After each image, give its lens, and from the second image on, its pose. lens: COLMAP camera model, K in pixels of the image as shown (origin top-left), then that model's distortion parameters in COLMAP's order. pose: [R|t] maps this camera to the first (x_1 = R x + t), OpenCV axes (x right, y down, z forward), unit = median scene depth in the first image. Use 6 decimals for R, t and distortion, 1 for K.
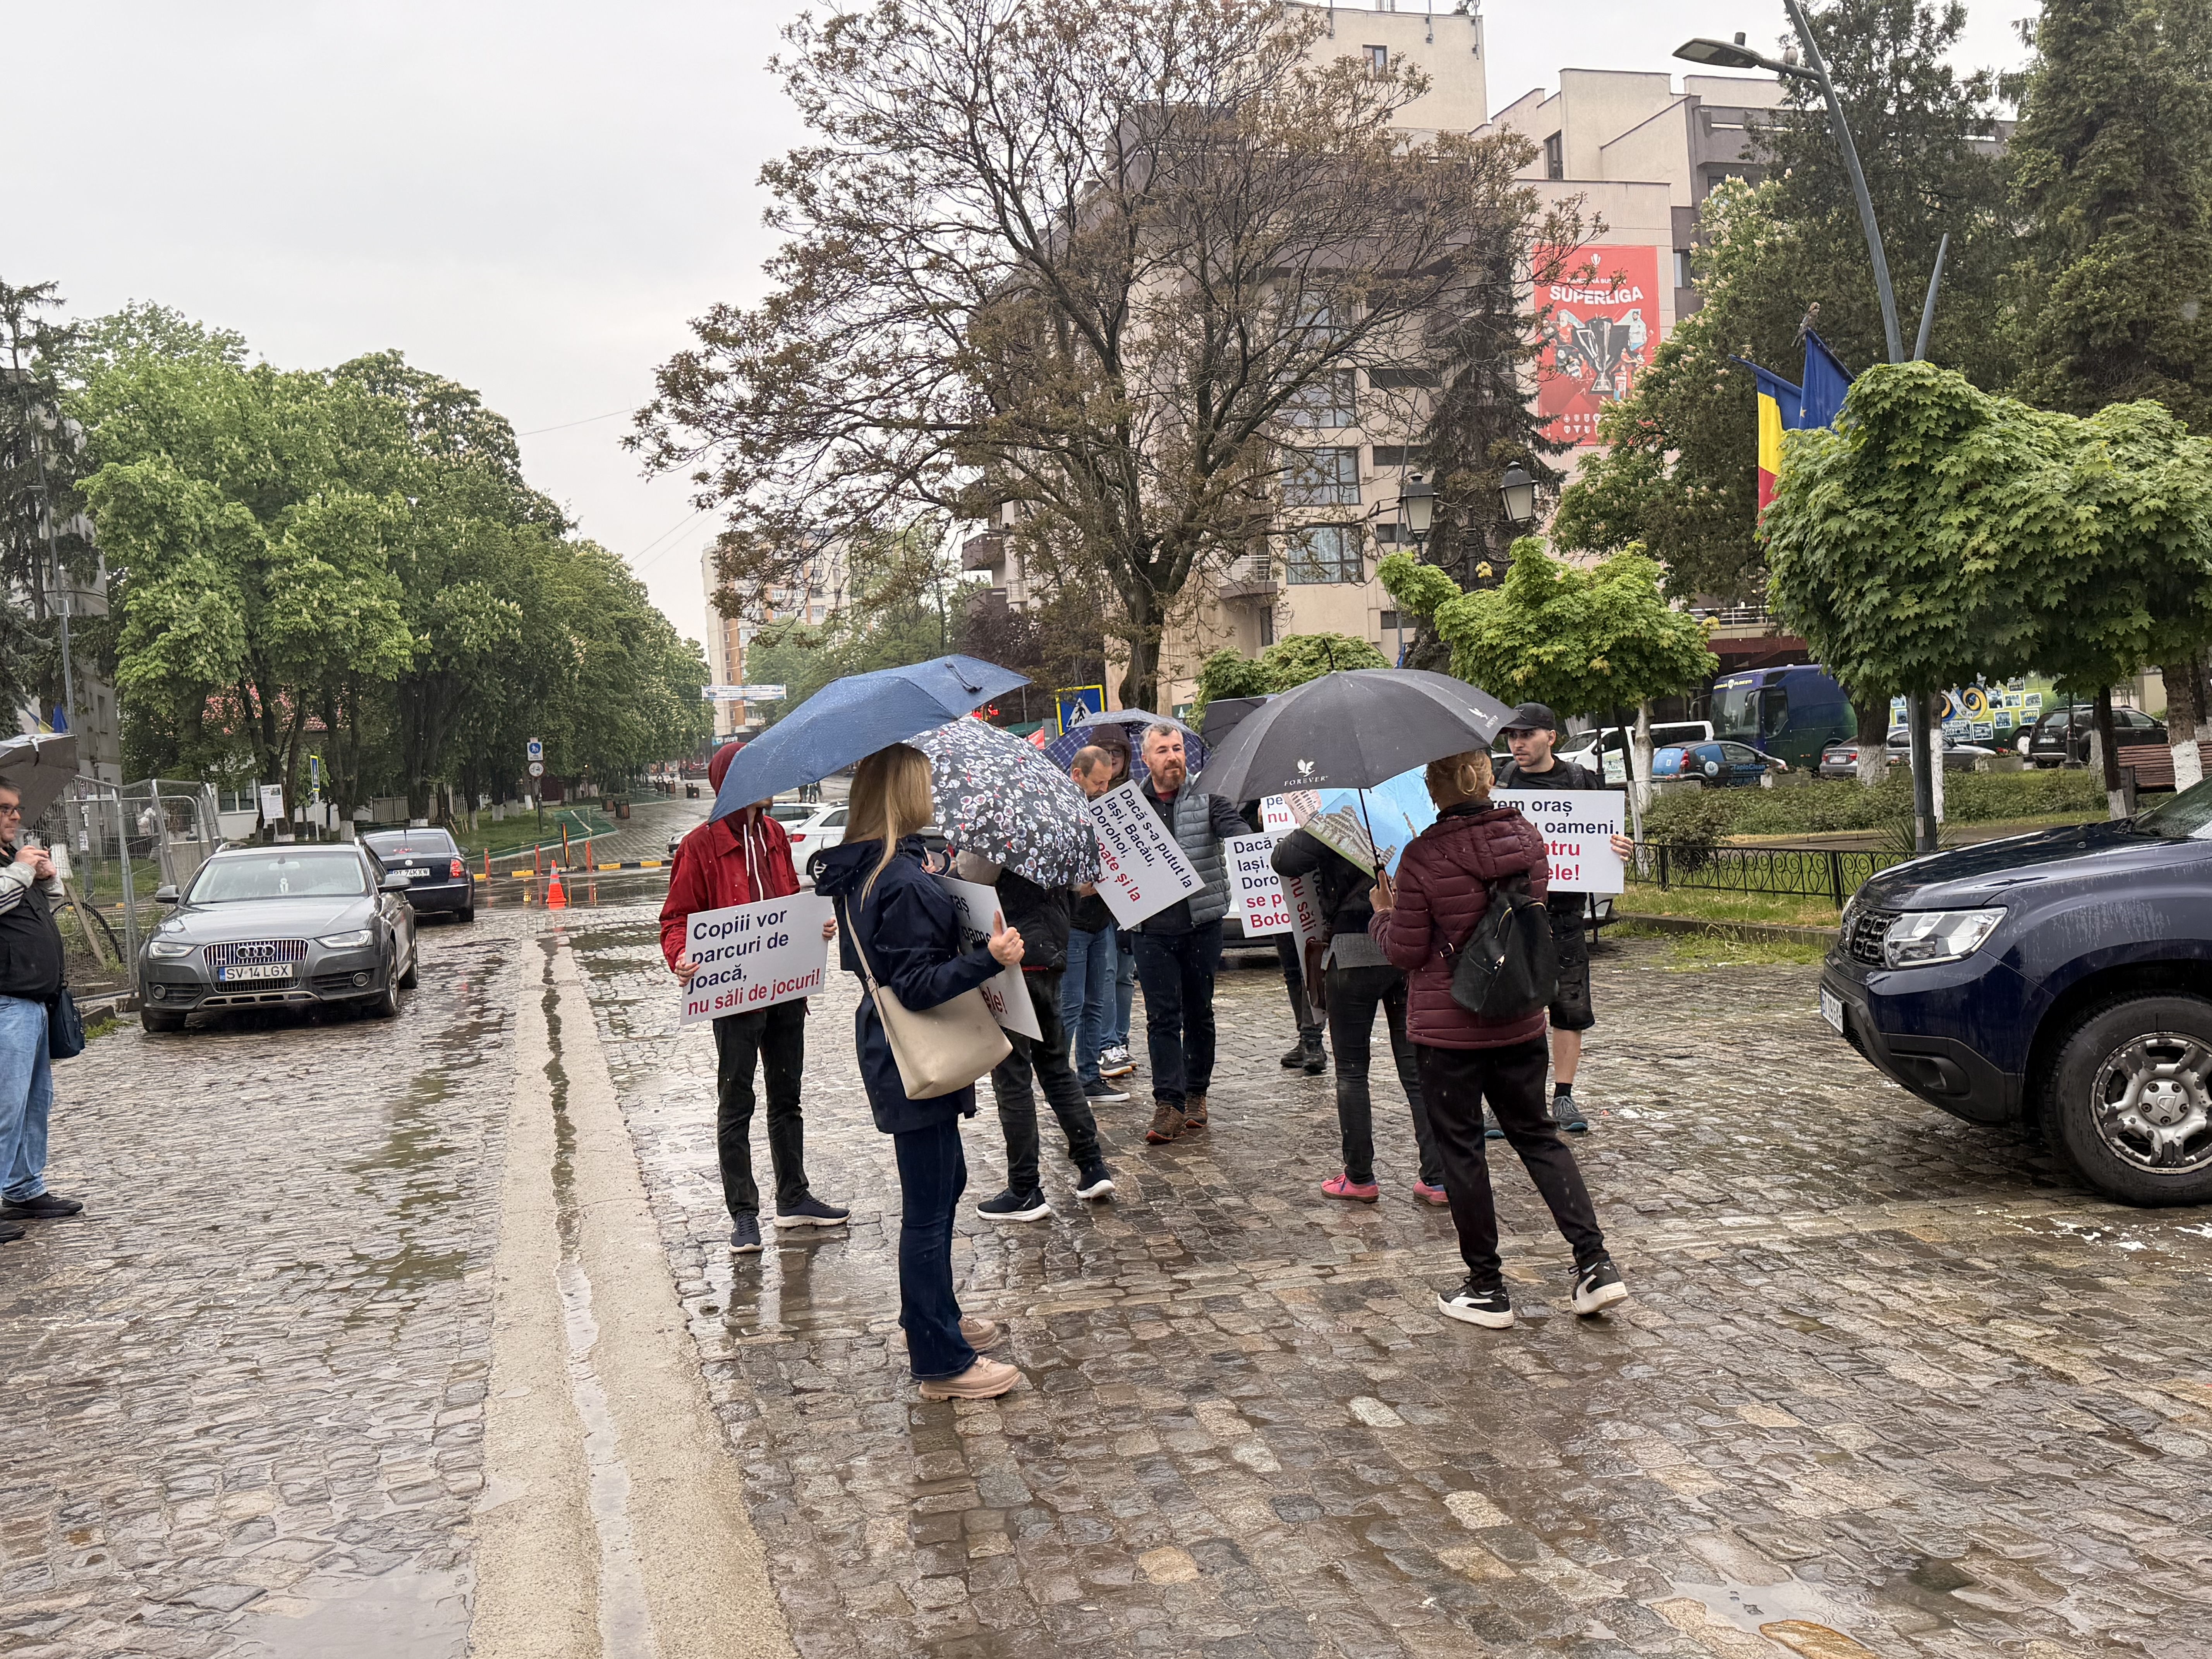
lens RADIAL K [[1990.3, 0, 1113.6], [0, 1990.3, 842.6], [0, 0, 1]] dist [0.180329, -0.366609]
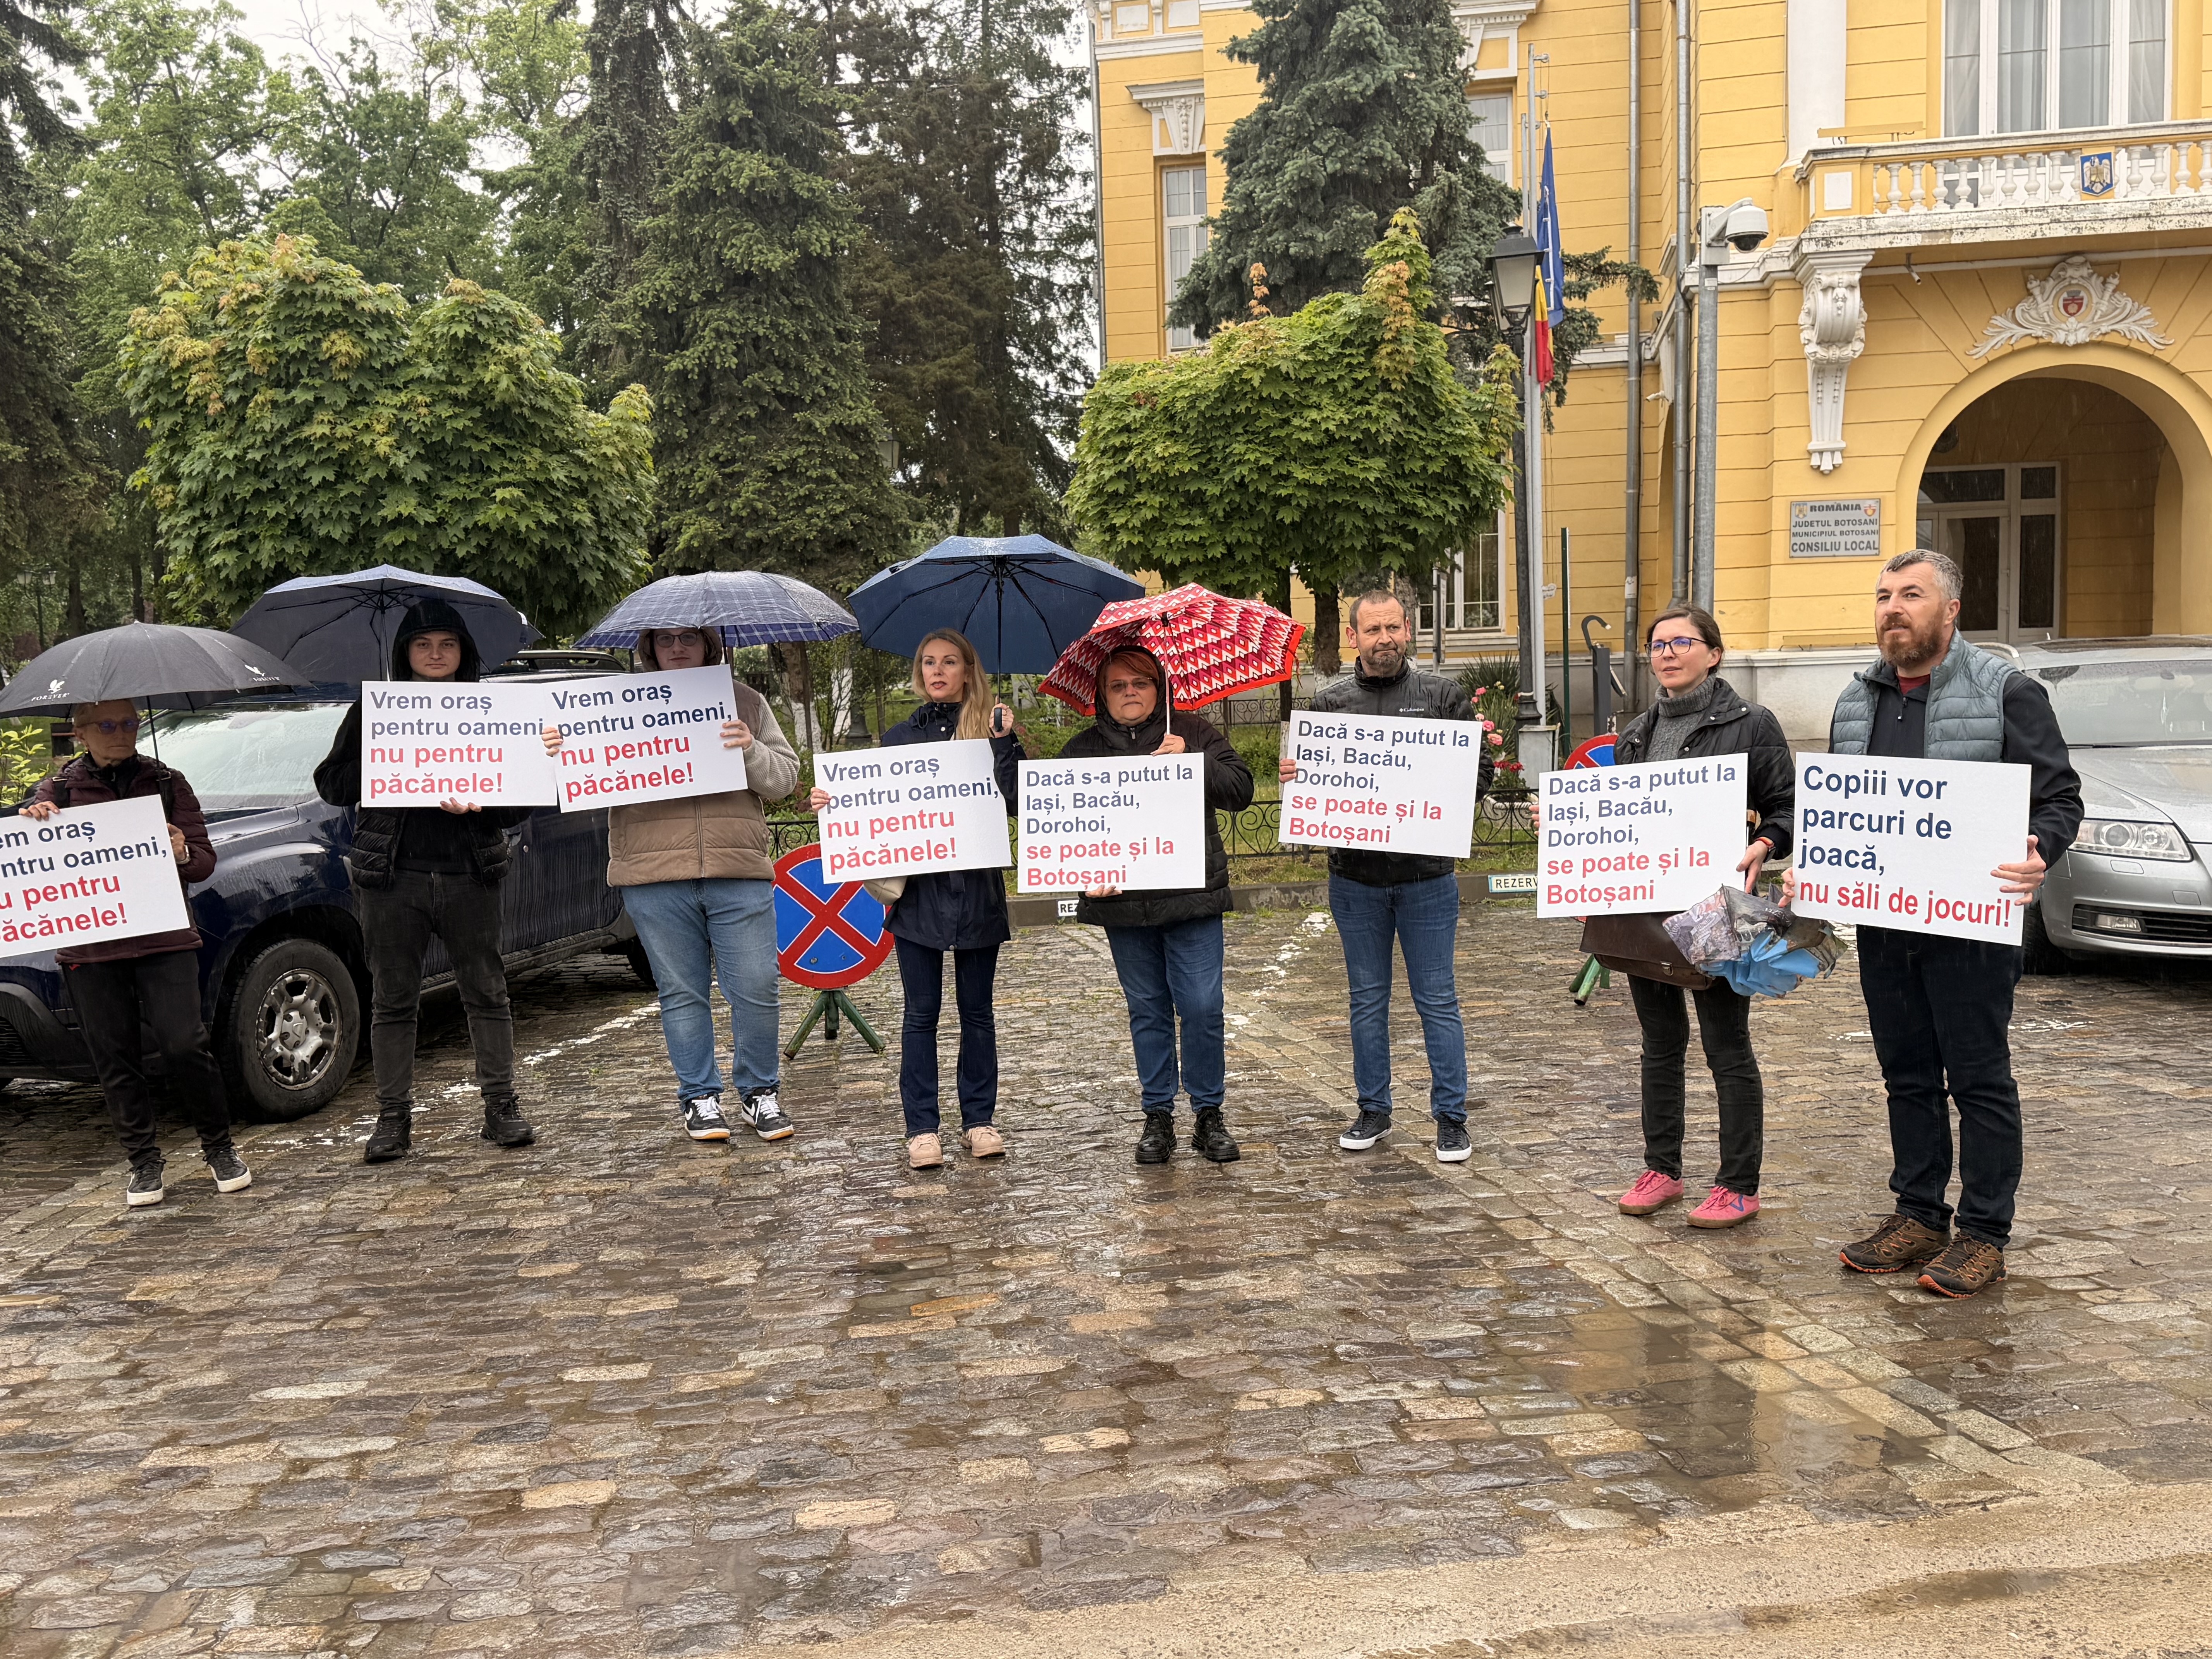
lens RADIAL K [[1995.7, 0, 1122.6], [0, 1995.7, 841.5], [0, 0, 1]] dist [0.184749, -0.383588]
pose [[0.118647, -0.032631, 0.992400, -0.743860], [0.057150, 0.998027, 0.025984, 0.020637], [-0.991290, 0.053633, 0.120278, 0.476623]]
